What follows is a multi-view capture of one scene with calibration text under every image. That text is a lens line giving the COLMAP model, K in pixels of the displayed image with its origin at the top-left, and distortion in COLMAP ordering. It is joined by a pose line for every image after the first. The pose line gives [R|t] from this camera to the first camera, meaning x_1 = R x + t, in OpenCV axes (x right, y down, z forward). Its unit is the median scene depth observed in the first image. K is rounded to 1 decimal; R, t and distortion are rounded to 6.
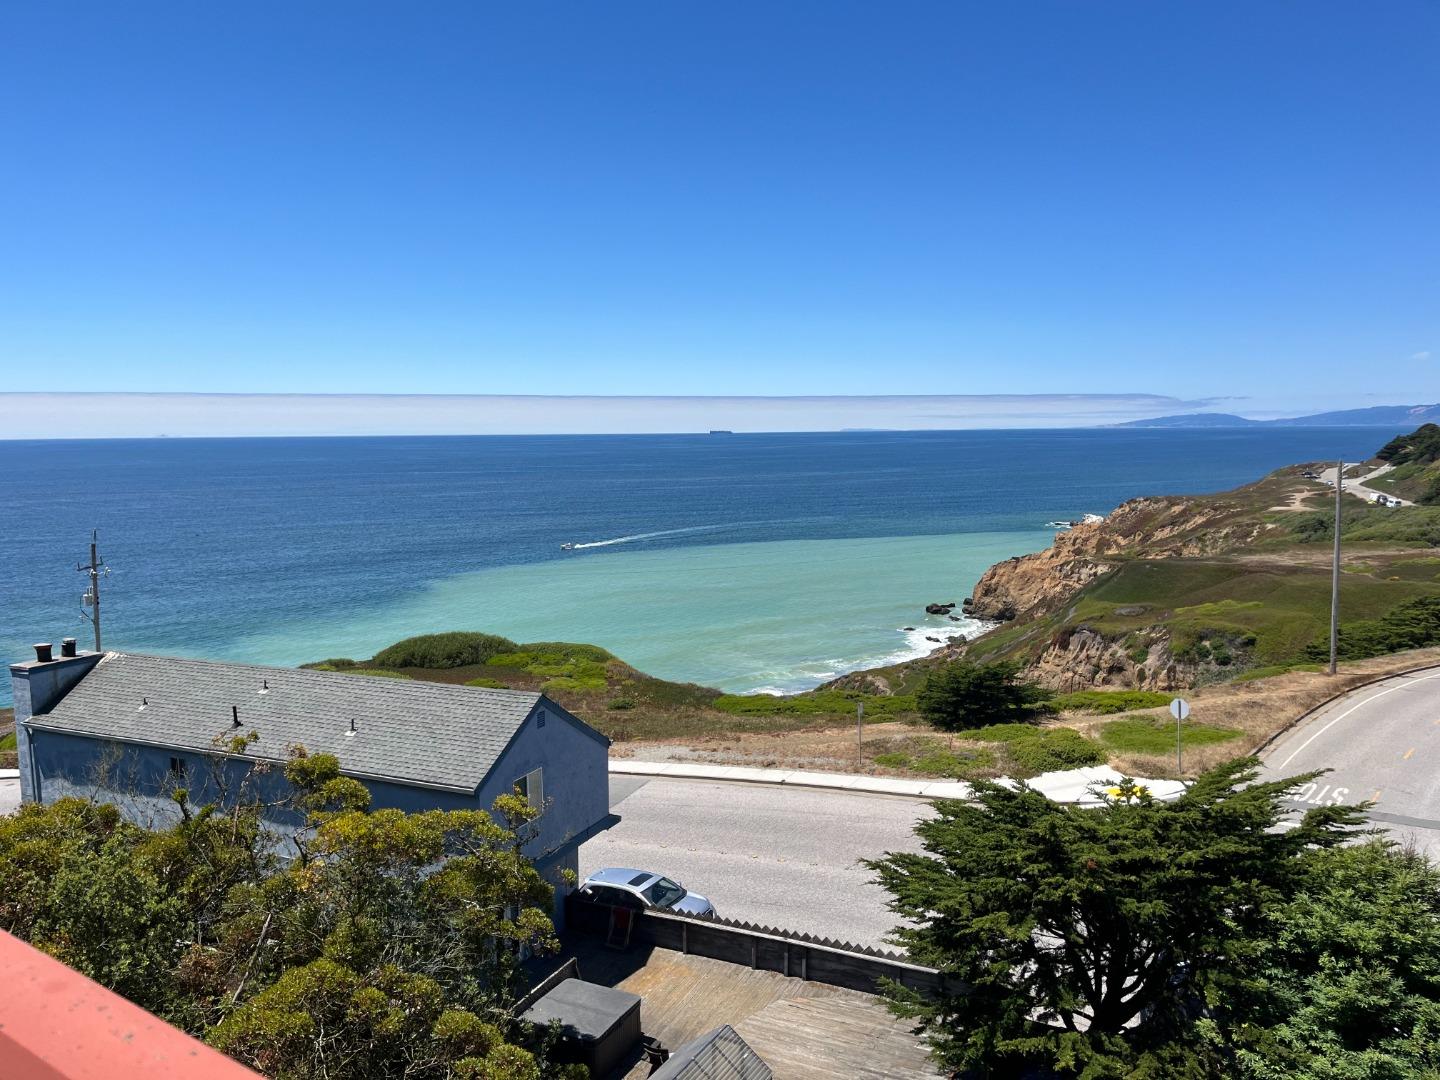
lens RADIAL K [[1088.1, 0, 723.6], [0, 1088.1, 541.5], [0, 0, 1]] dist [0.084895, -0.103397]
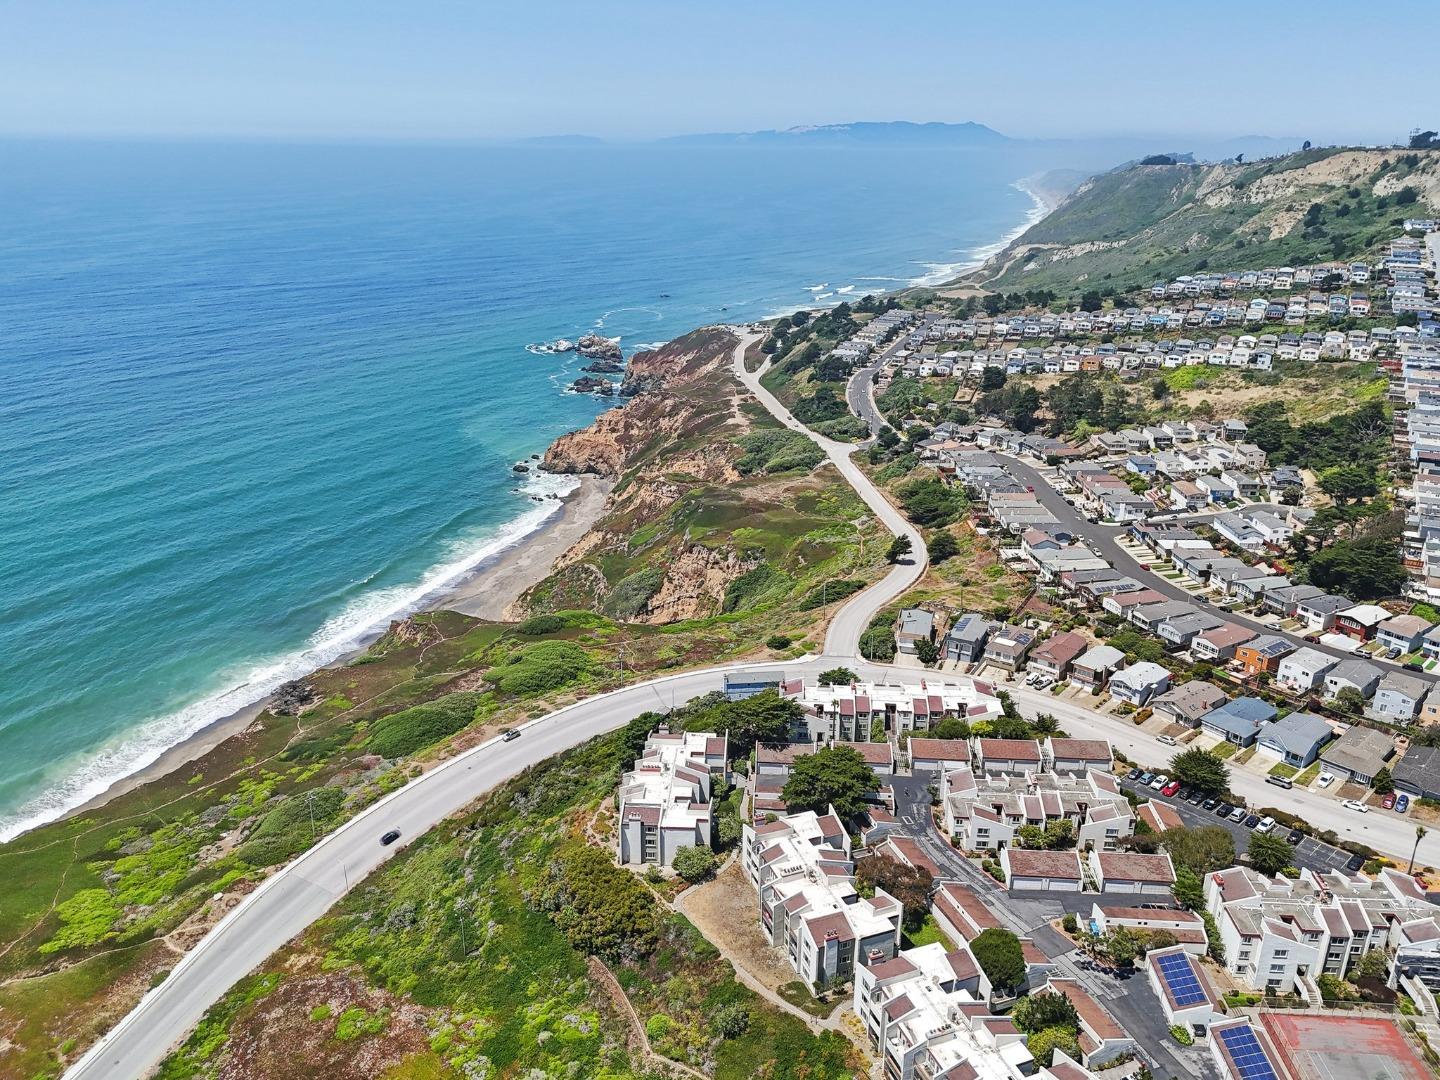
lens RADIAL K [[1066.8, 0, 711.2], [0, 1066.8, 544.9], [0, 0, 1]] dist [0.074853, -0.099554]
pose [[0.862455, -0.163958, 0.478842, -2.314959], [0.041611, 0.965844, 0.255762, -1.555503], [-0.504421, -0.200658, 0.839819, -2.965655]]
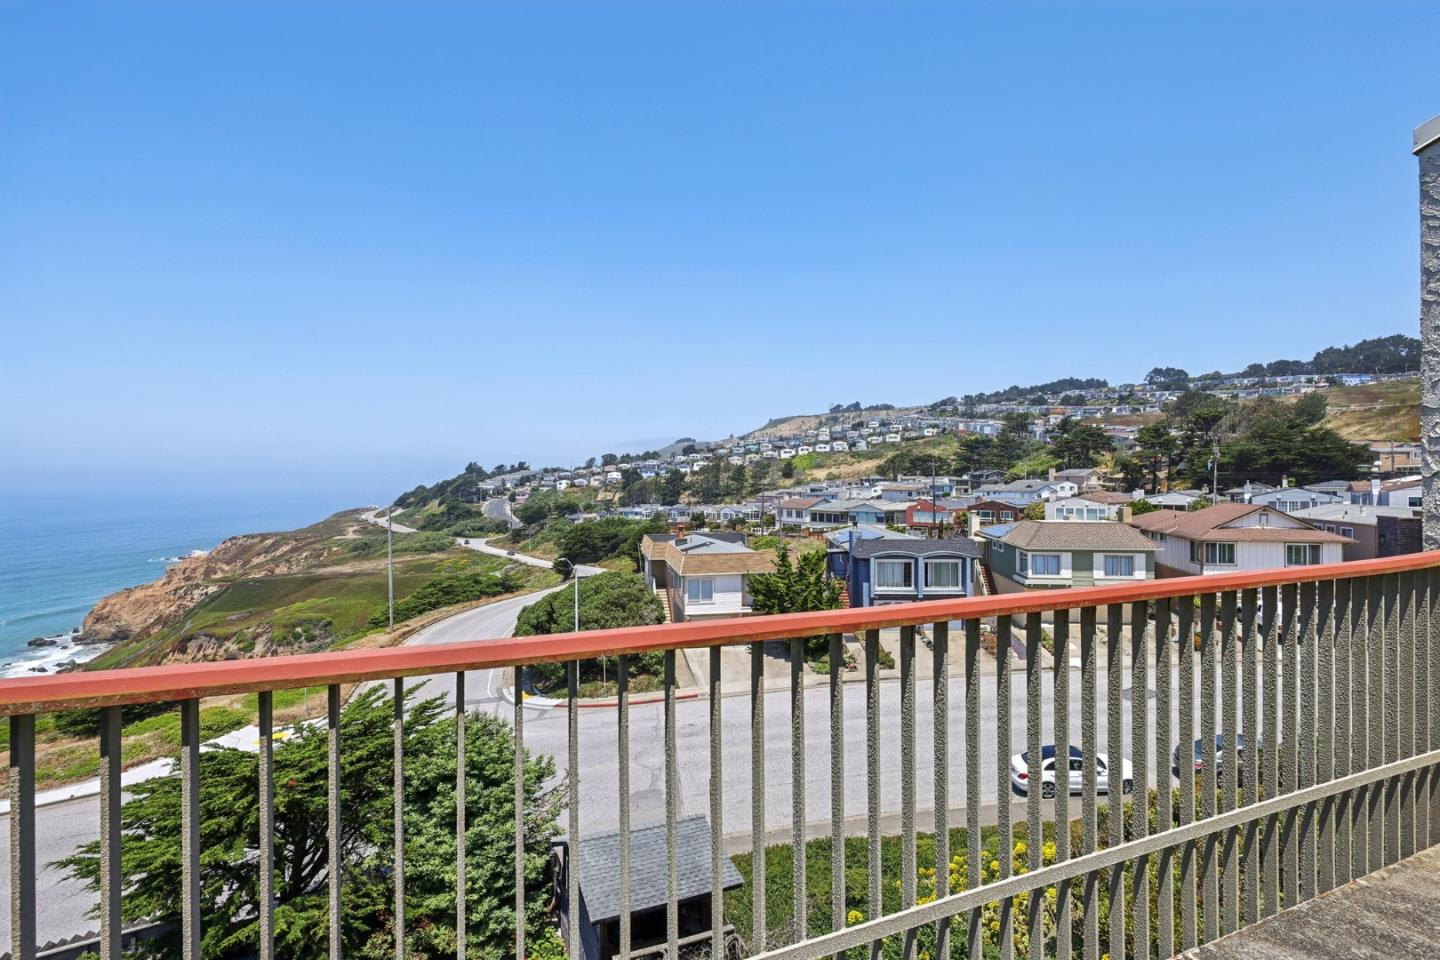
lens RADIAL K [[670.9, 0, 720.0], [0, 670.9, 480.0], [0, 0, 1]] dist [0.004101, 0.000603]
pose [[0.552083, 0.011883, 0.833704, -0.028663], [0.082857, 0.994167, -0.069038, 0.001255], [-0.829662, 0.107193, 0.547879, -0.000069]]
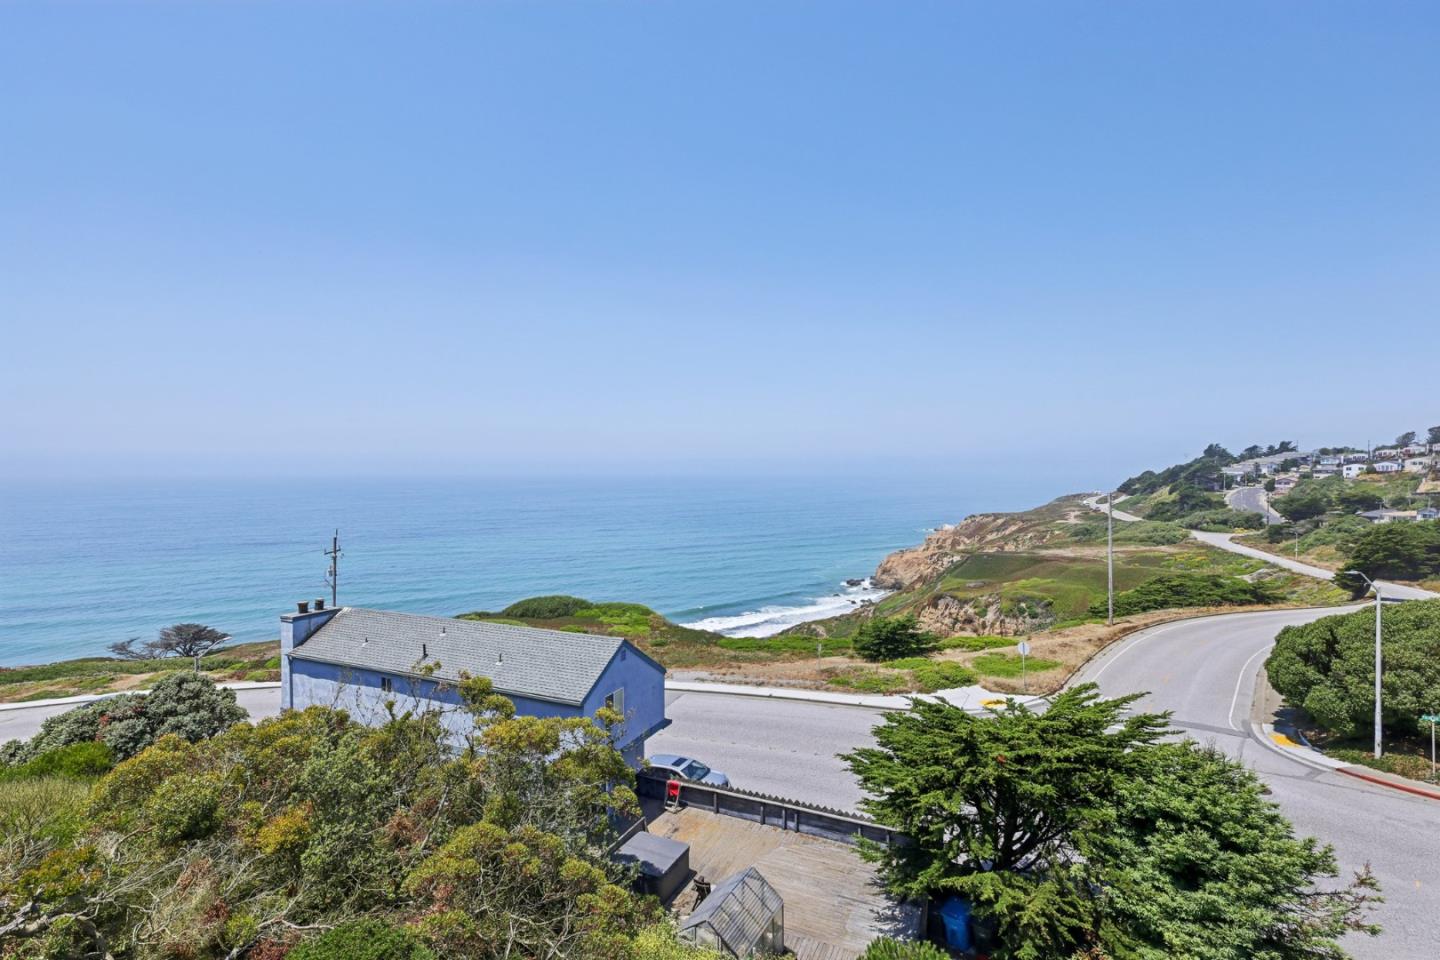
lens RADIAL K [[675.7, 0, 723.0], [0, 675.7, 481.3], [0, 0, 1]] dist [-0.001806, 0.000118]
pose [[0.999957, 0.007879, 0.004792, -0.014226], [-0.007440, 0.996306, -0.085546, 0.000252], [-0.005449, 0.085507, 0.996323, 0.016975]]
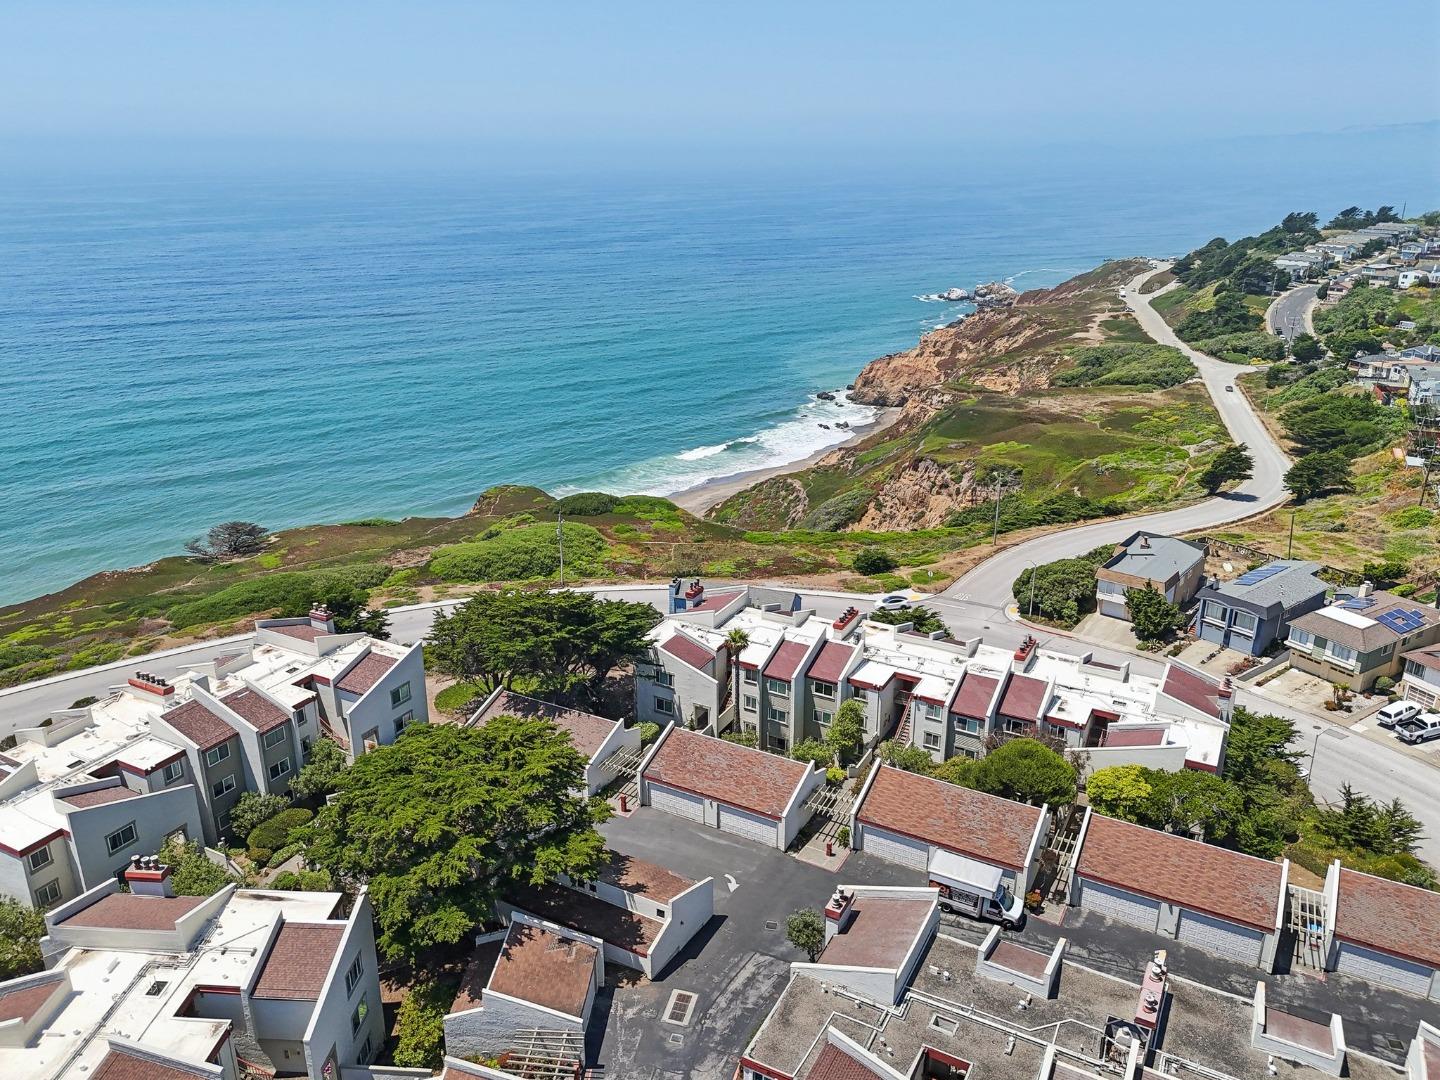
lens RADIAL K [[1066.8, 0, 711.2], [0, 1066.8, 544.9], [0, 0, 1]] dist [0.074853, -0.099554]
pose [[0.994999, -0.023962, 0.096973, -0.430255], [-0.000324, 0.970024, 0.243010, -0.534393], [-0.099889, -0.241826, 0.965164, -1.542627]]
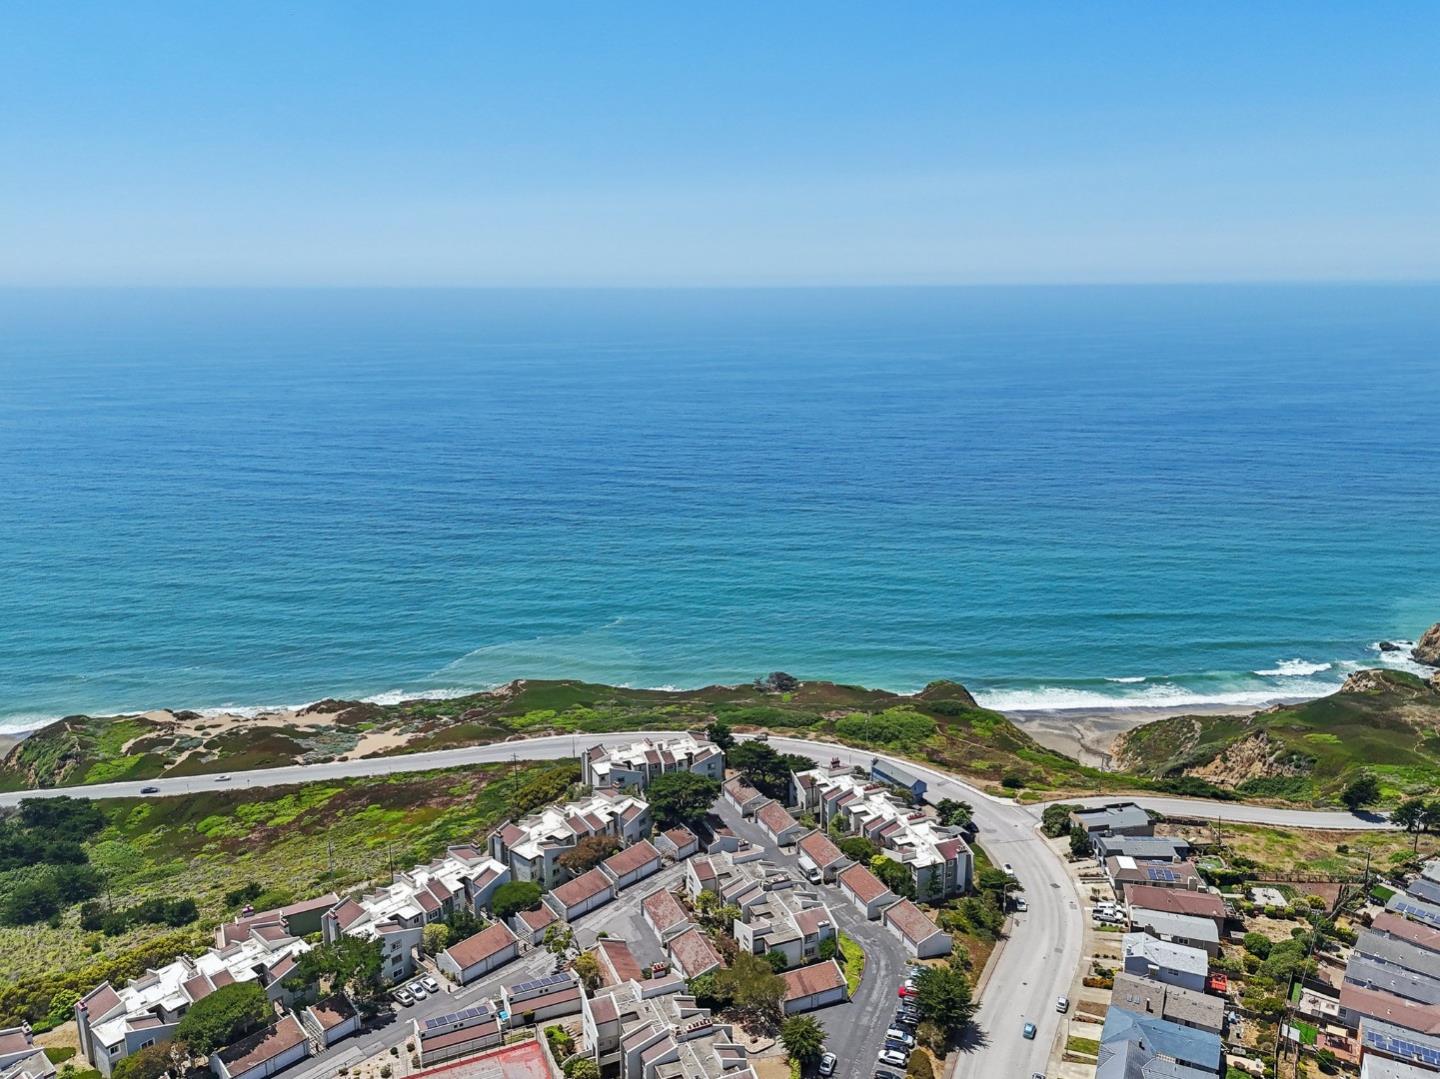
lens RADIAL K [[1066.8, 0, 711.2], [0, 1066.8, 544.4], [0, 0, 1]] dist [0.074853, -0.099554]
pose [[0.837068, 0.132872, -0.530719, 1.451399], [-0.061838, 0.986822, 0.149529, -1.518314], [0.543593, -0.092347, 0.834254, -3.679873]]
